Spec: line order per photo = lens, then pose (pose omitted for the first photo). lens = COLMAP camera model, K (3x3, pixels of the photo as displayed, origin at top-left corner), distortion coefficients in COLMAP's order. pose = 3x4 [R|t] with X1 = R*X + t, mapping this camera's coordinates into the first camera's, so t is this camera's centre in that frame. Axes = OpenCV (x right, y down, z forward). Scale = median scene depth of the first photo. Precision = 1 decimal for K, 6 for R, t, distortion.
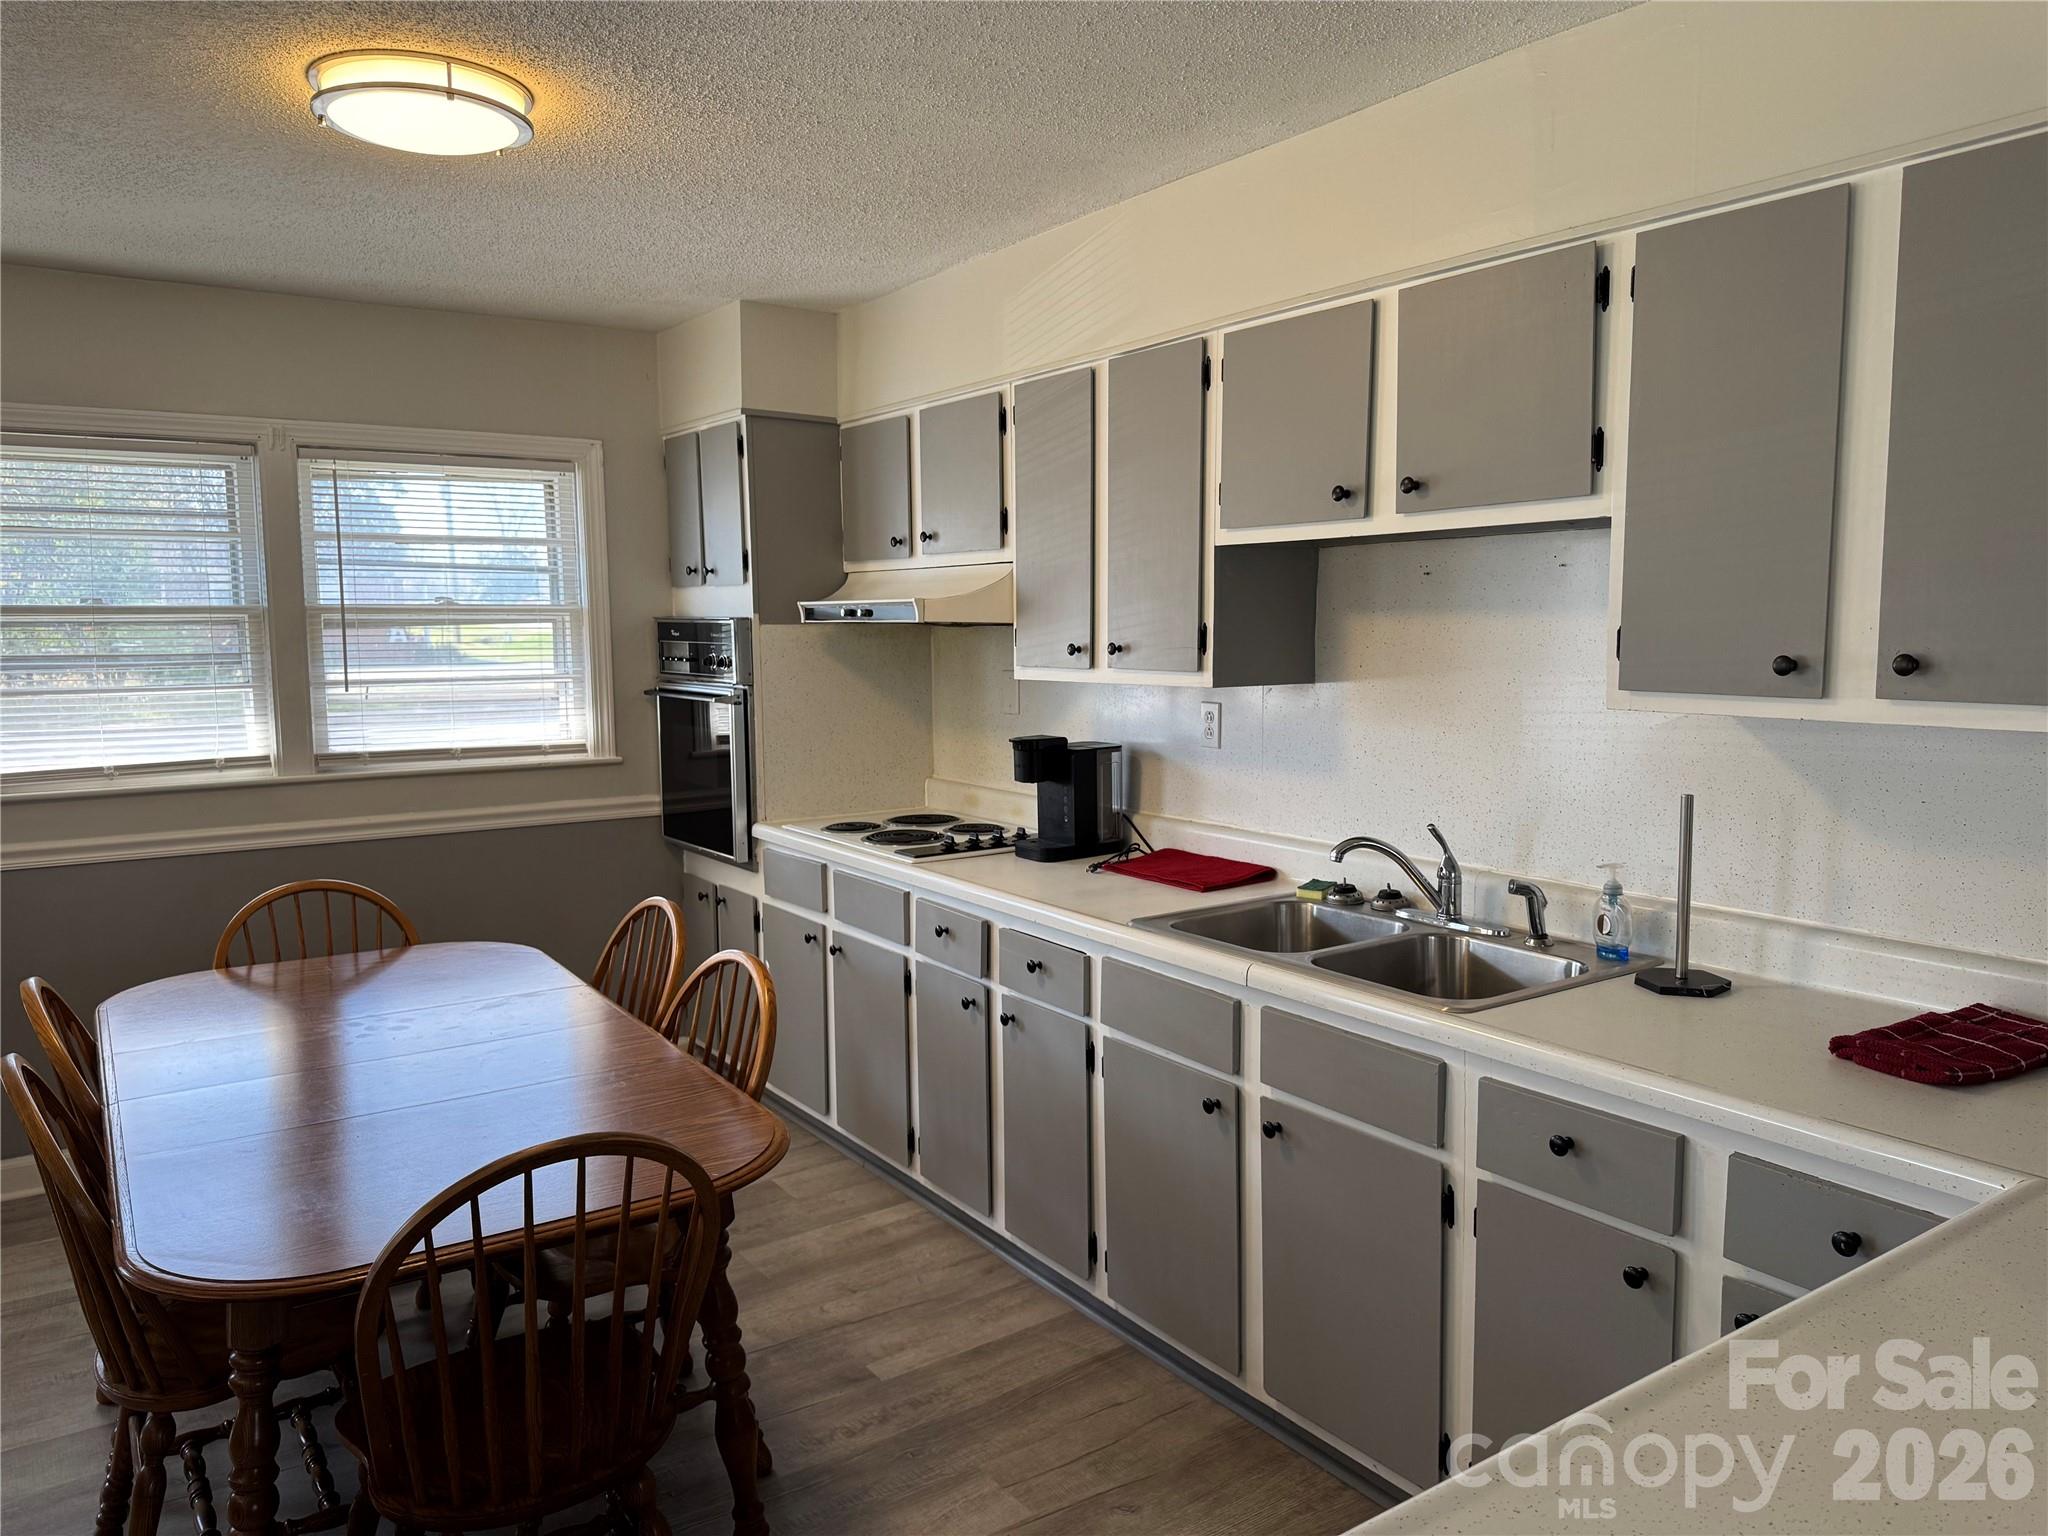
lens RADIAL K [[1410.4, 0, 1016.6], [0, 1410.4, 765.0], [0, 0, 1]] dist [0.179652, -0.313978]
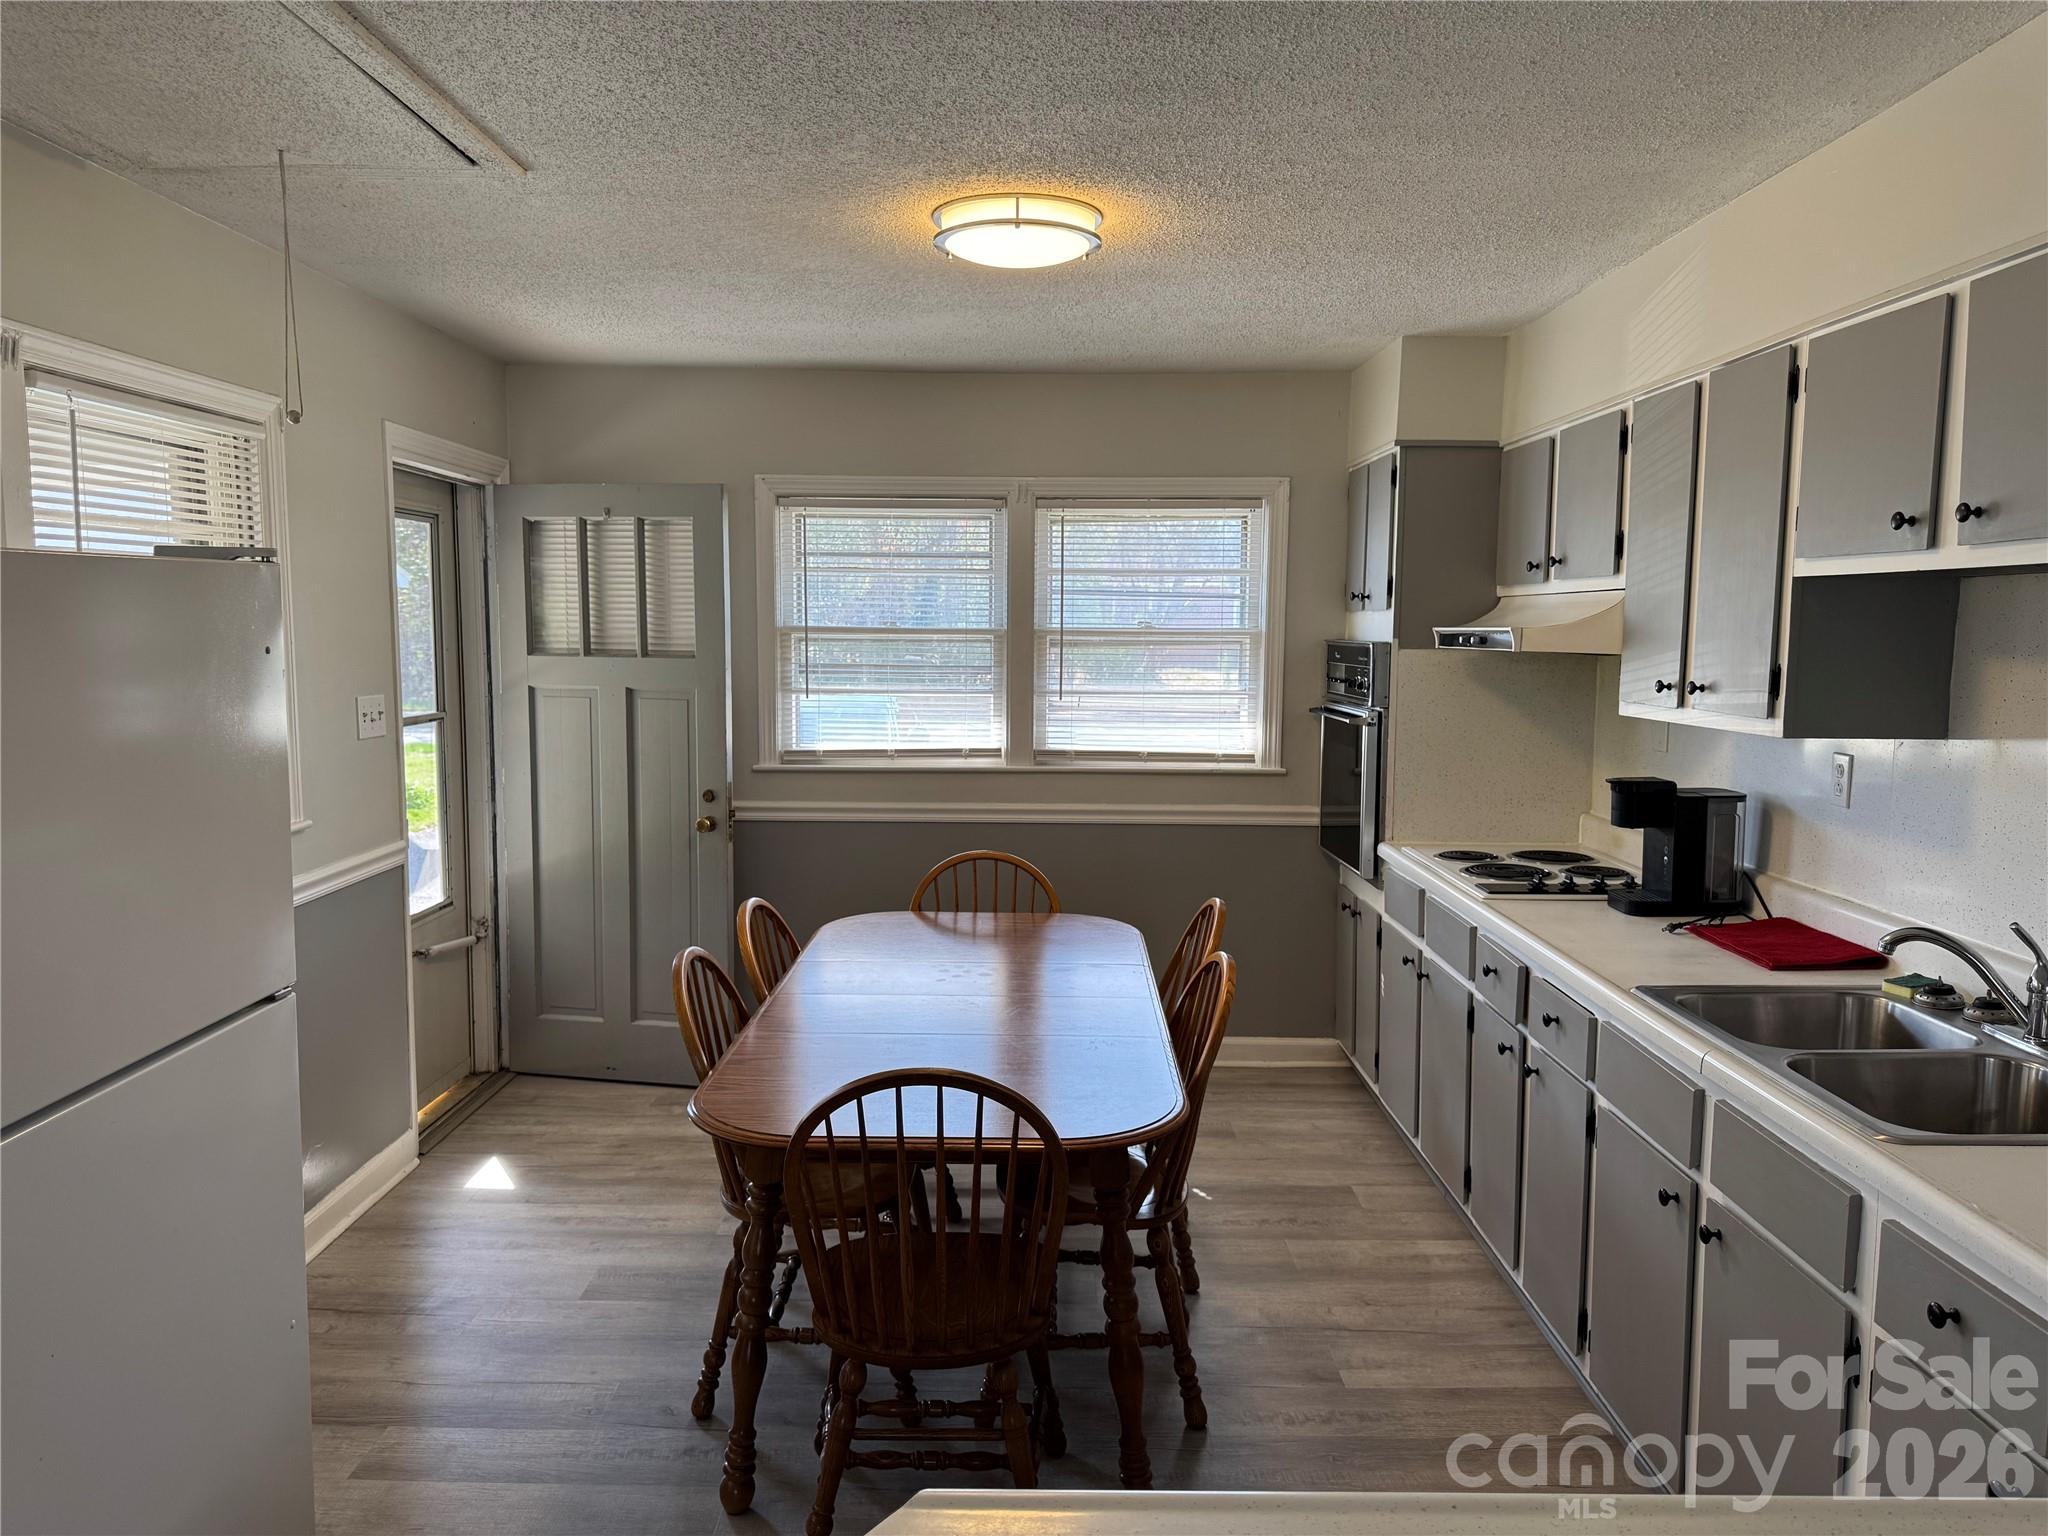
lens RADIAL K [[1414.6, 0, 1024.0], [0, 1414.6, 768.2], [0, 0, 1]] dist [0.100953, -0.143885]
pose [[0.825663, 0.069764, -0.559833, 0.201936], [-0.071374, 0.997268, 0.019011, -0.015671], [0.559630, 0.024261, 0.828387, 0.002507]]
